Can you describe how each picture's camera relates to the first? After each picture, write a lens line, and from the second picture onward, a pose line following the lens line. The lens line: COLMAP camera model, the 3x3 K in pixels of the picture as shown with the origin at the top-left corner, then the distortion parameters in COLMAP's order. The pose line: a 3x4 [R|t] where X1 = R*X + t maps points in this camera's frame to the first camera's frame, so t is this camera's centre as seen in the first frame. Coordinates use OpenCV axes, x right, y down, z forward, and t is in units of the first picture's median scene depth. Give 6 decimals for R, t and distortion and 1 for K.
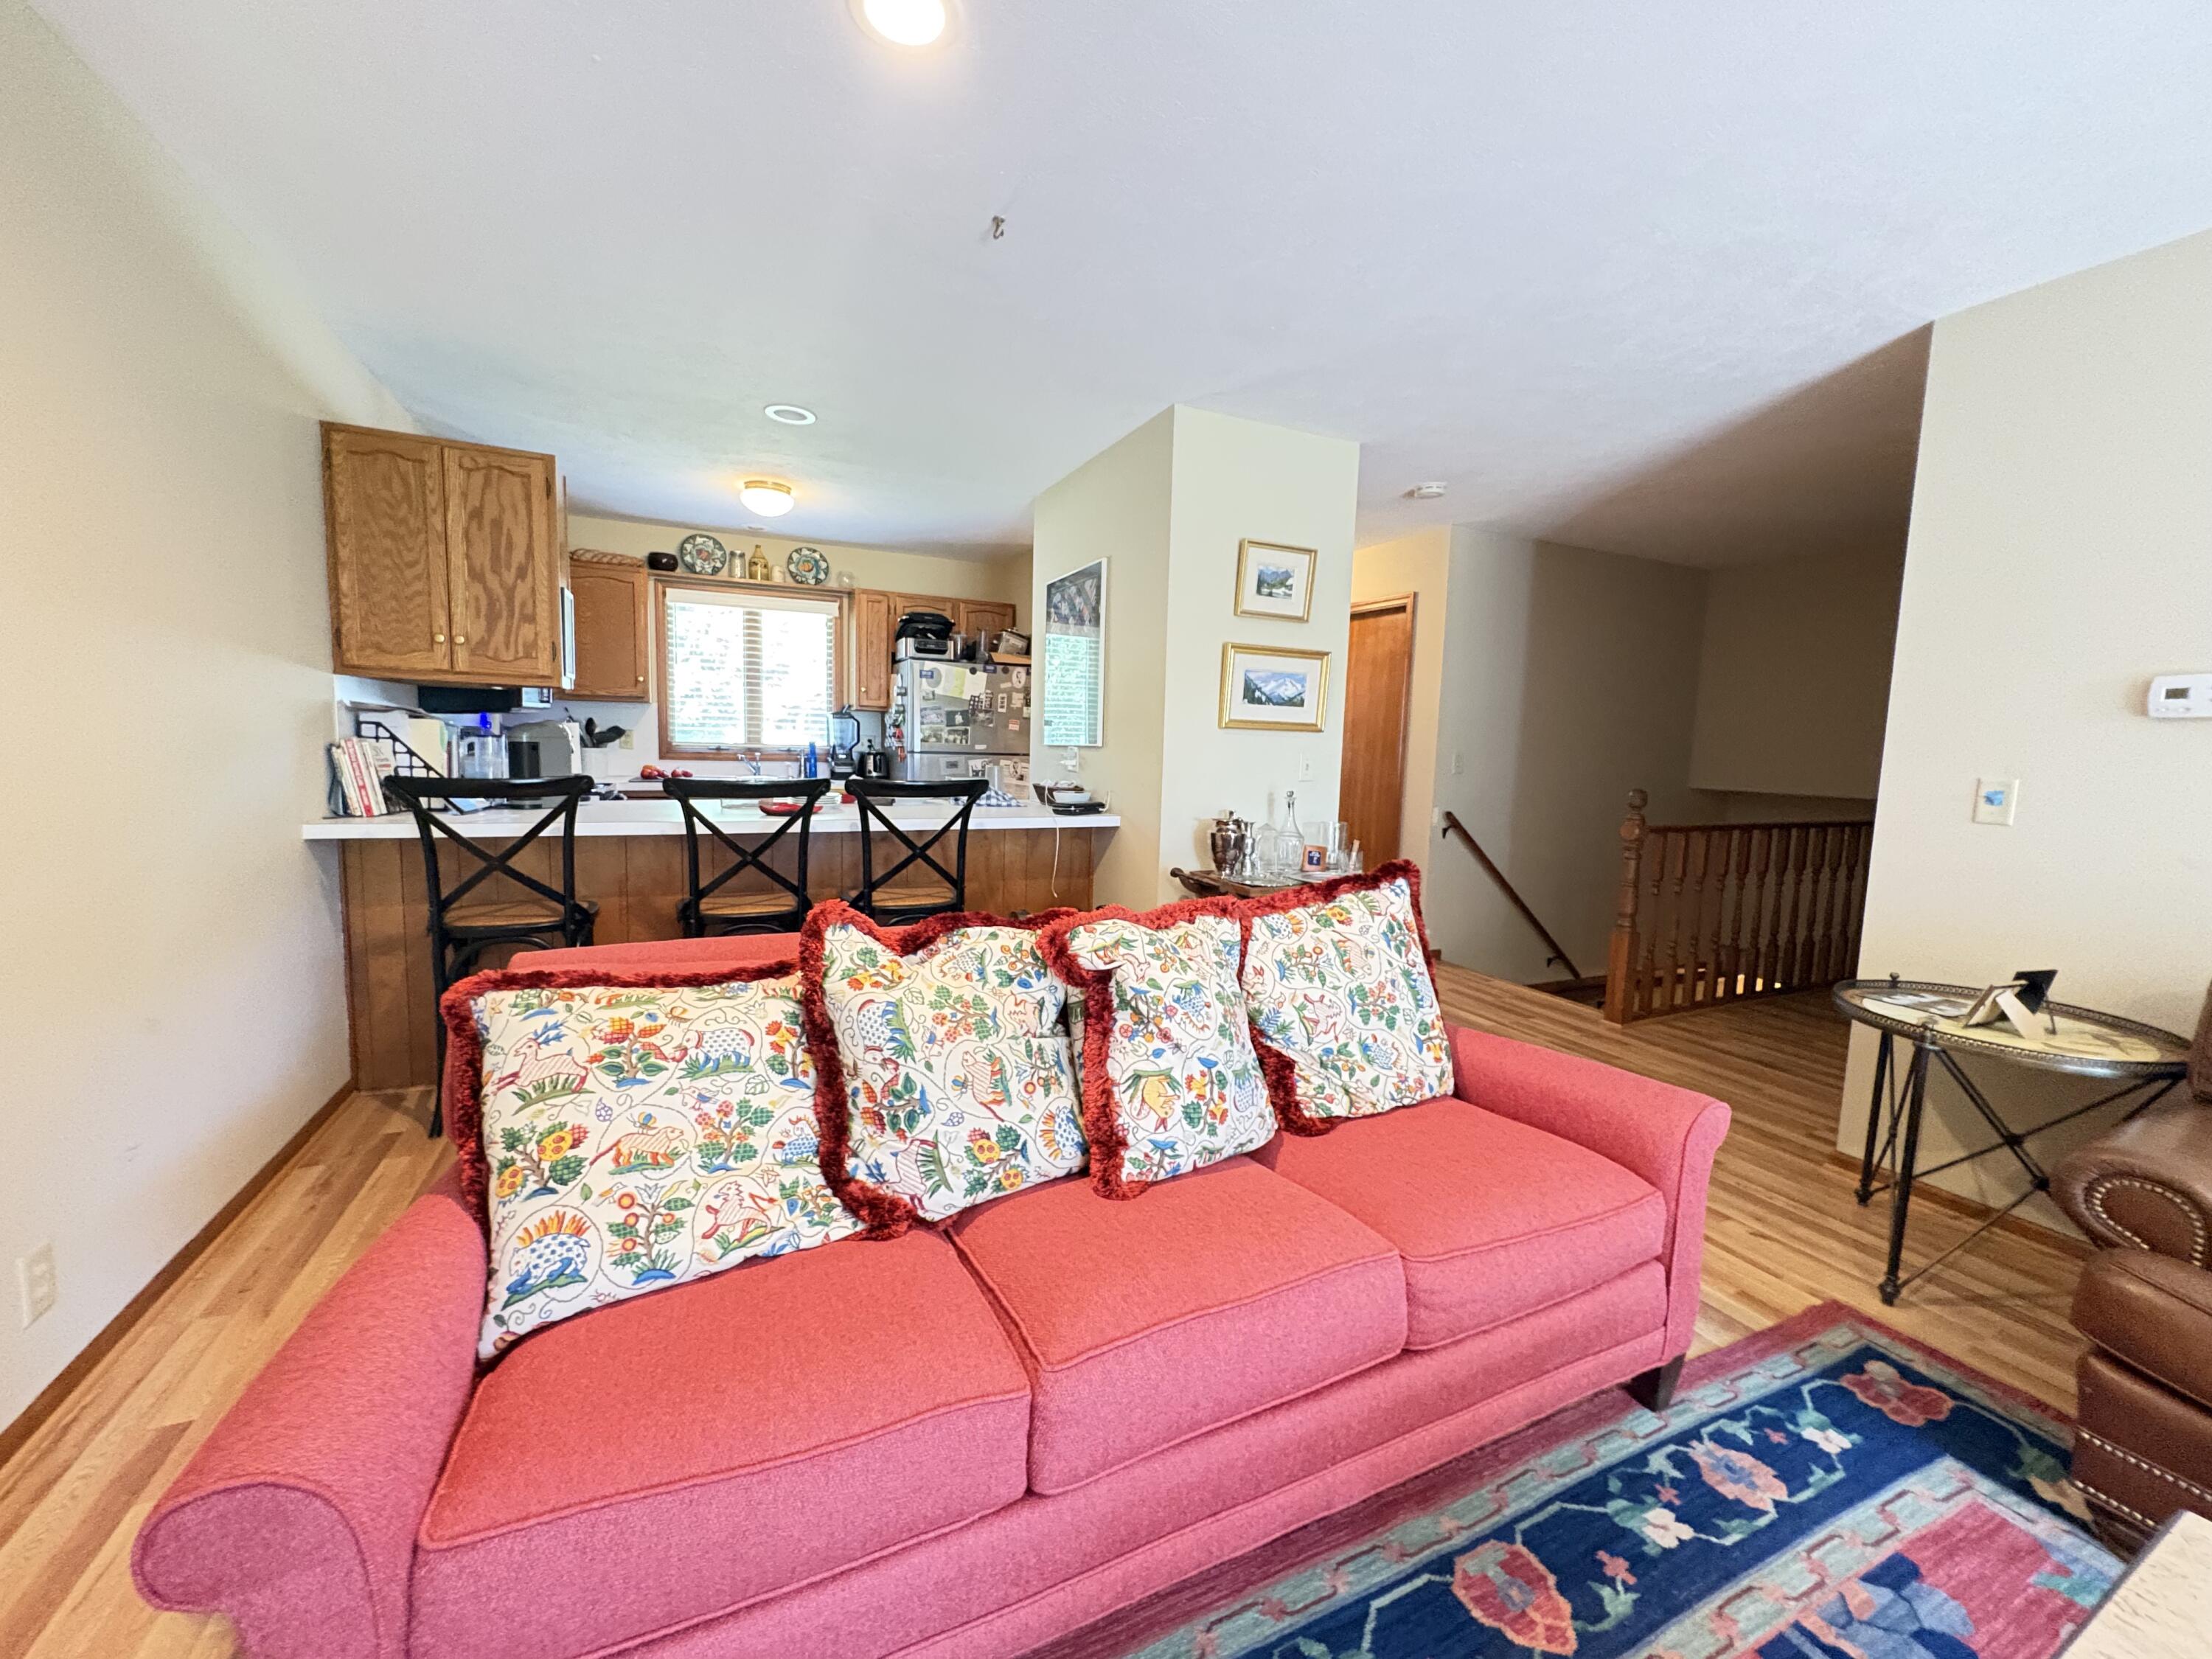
lens RADIAL K [[880.2, 0, 1108.7], [0, 880.2, 830.0], [0, 0, 1]] dist [0.002445, 0.001000]
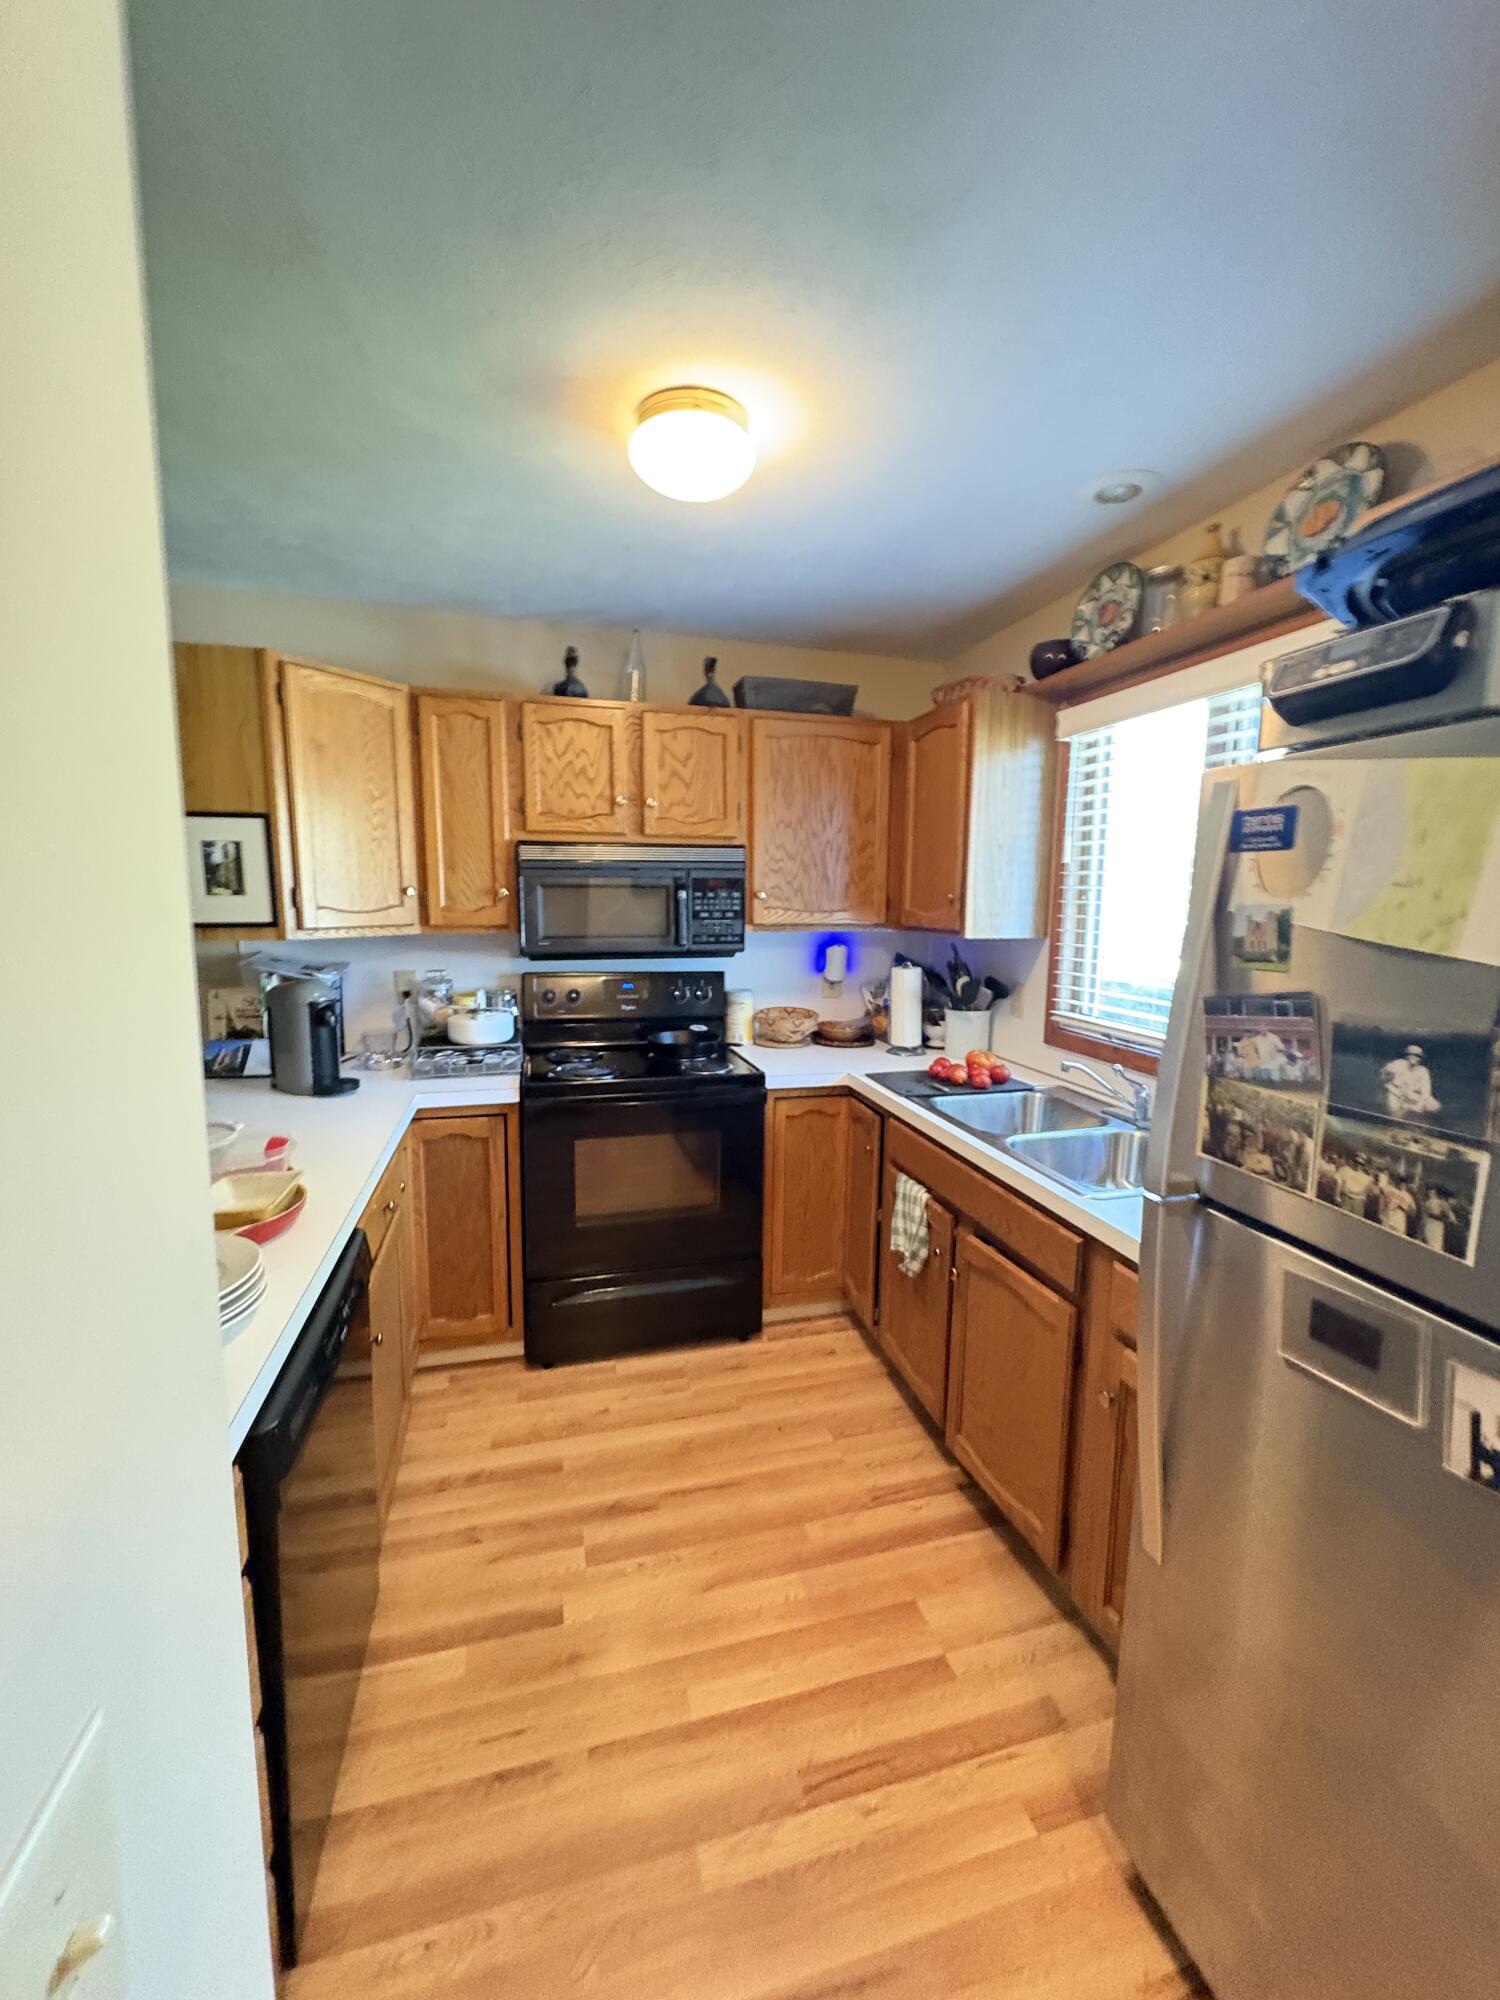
lens RADIAL K [[795.9, 0, 751.2], [0, 795.9, 991.4], [0, 0, 1]] dist [0.002445, 0.001000]
pose [[-0.170804, 0.089915, -0.981194, -0.013459], [-0.125307, 0.985759, 0.112147, -0.144056], [0.977305, 0.142105, -0.157105, 0.909934]]
